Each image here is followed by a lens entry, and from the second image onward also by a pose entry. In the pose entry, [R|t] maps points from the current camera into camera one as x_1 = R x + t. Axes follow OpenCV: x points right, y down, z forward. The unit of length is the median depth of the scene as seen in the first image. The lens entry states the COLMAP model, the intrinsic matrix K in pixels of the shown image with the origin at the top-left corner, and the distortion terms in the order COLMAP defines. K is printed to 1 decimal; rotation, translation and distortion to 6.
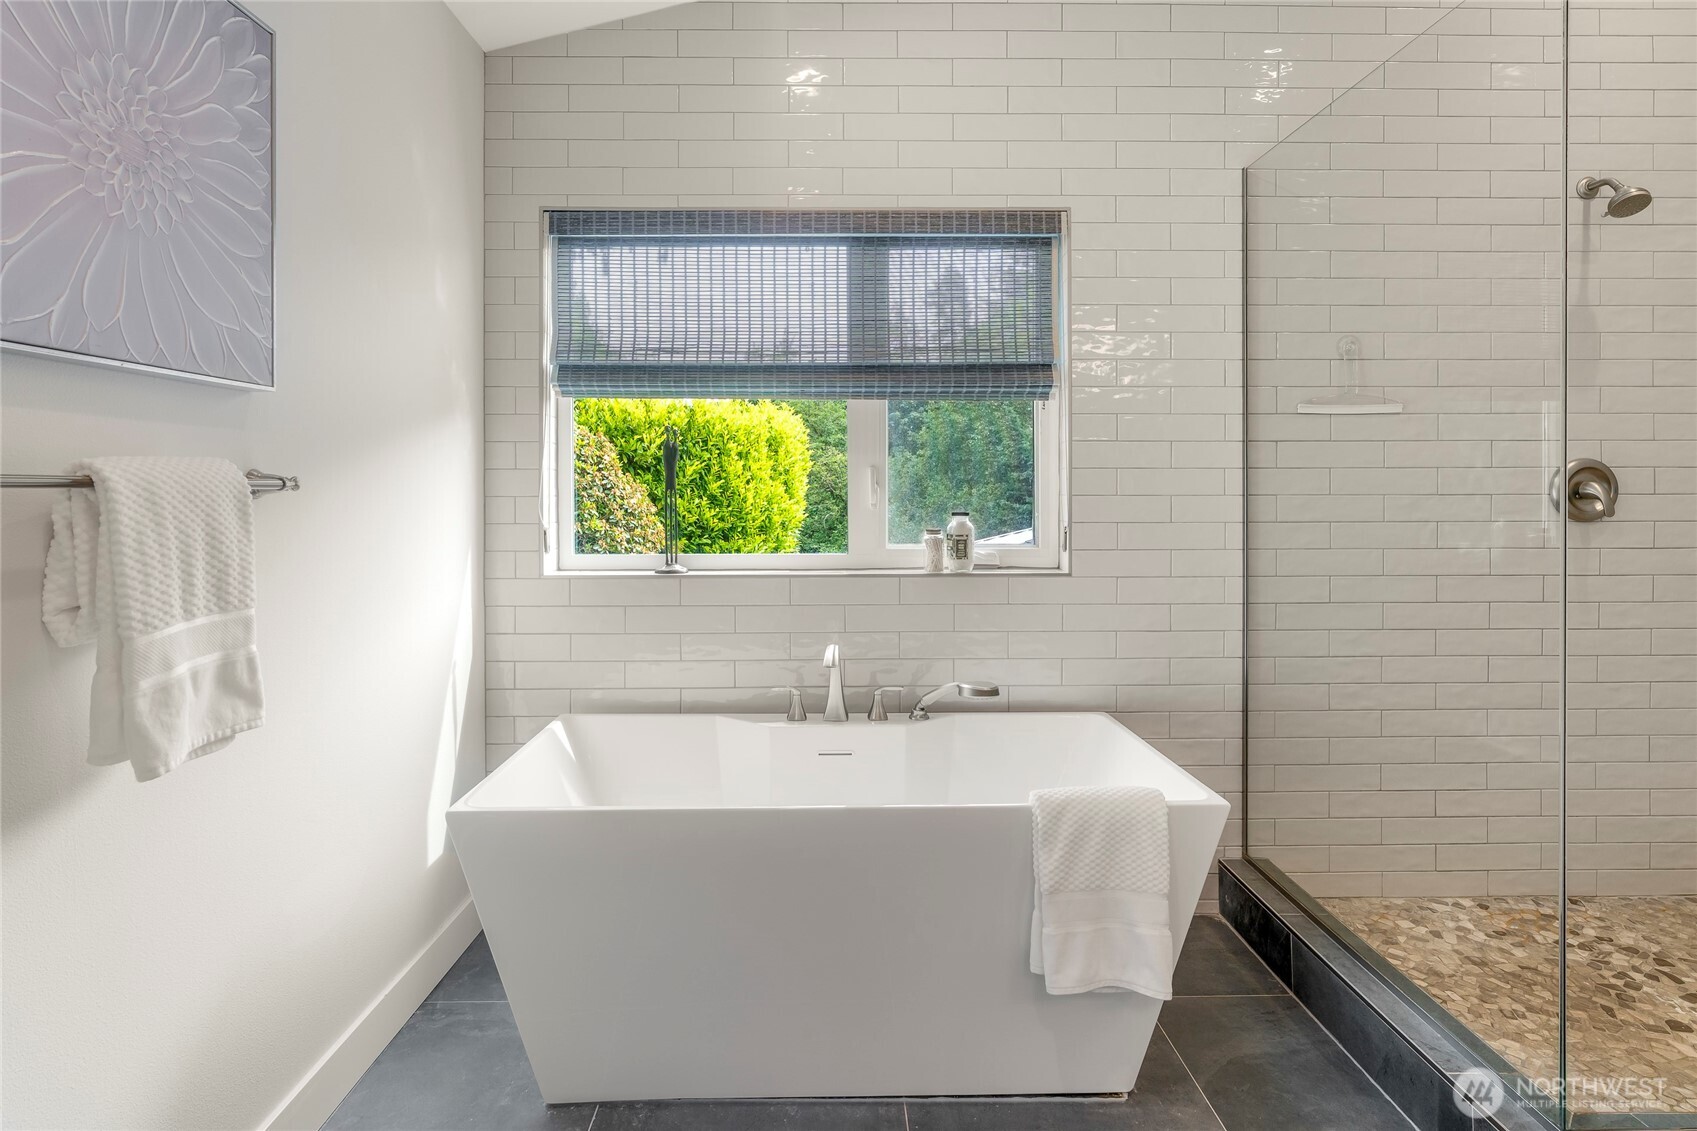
lens RADIAL K [[867.6, 0, 839.9], [0, 867.6, 494.8], [0, 0, 1]] dist [-0.002199, 0.002408]
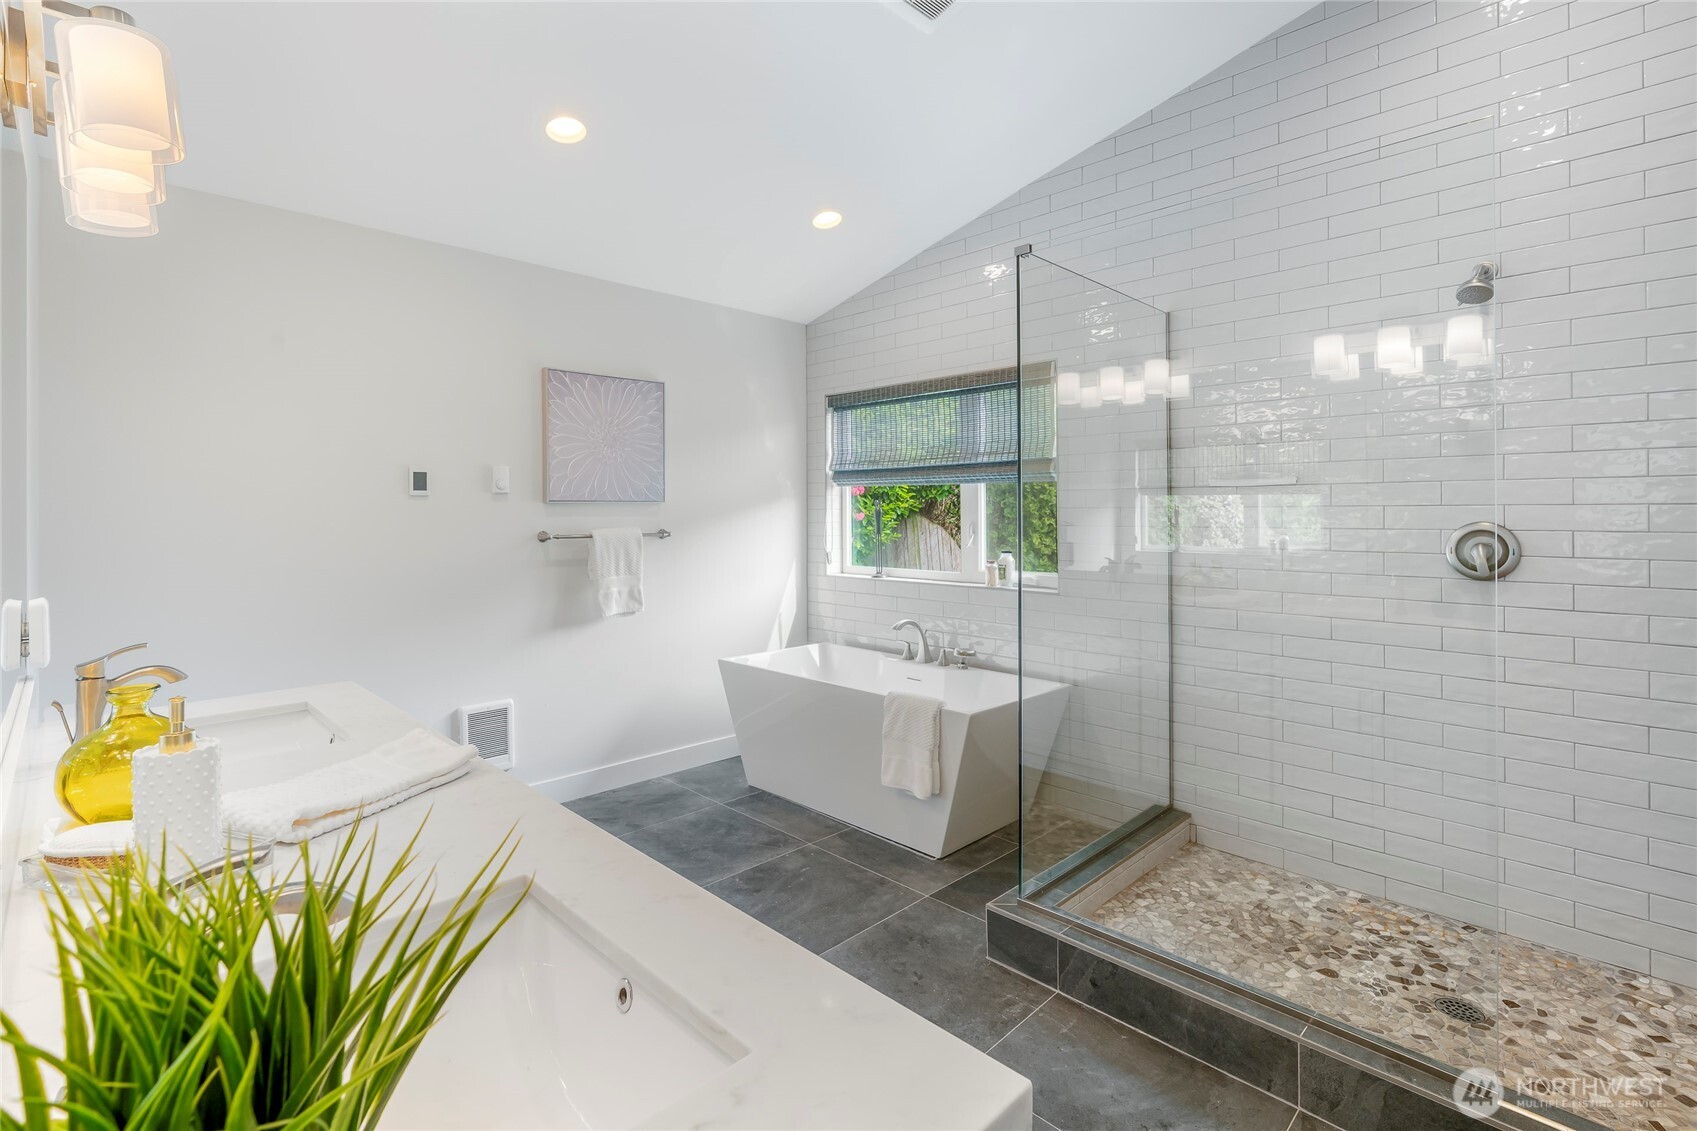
lens RADIAL K [[782.2, 0, 854.4], [0, 782.2, 511.3], [0, 0, 1]] dist [-0.007018, 0.000655]
pose [[0.699908, -0.000229, -0.714233, 1.085213], [-0.003040, 0.999990, -0.003300, -0.053857], [0.714227, 0.004481, 0.699900, -0.258087]]
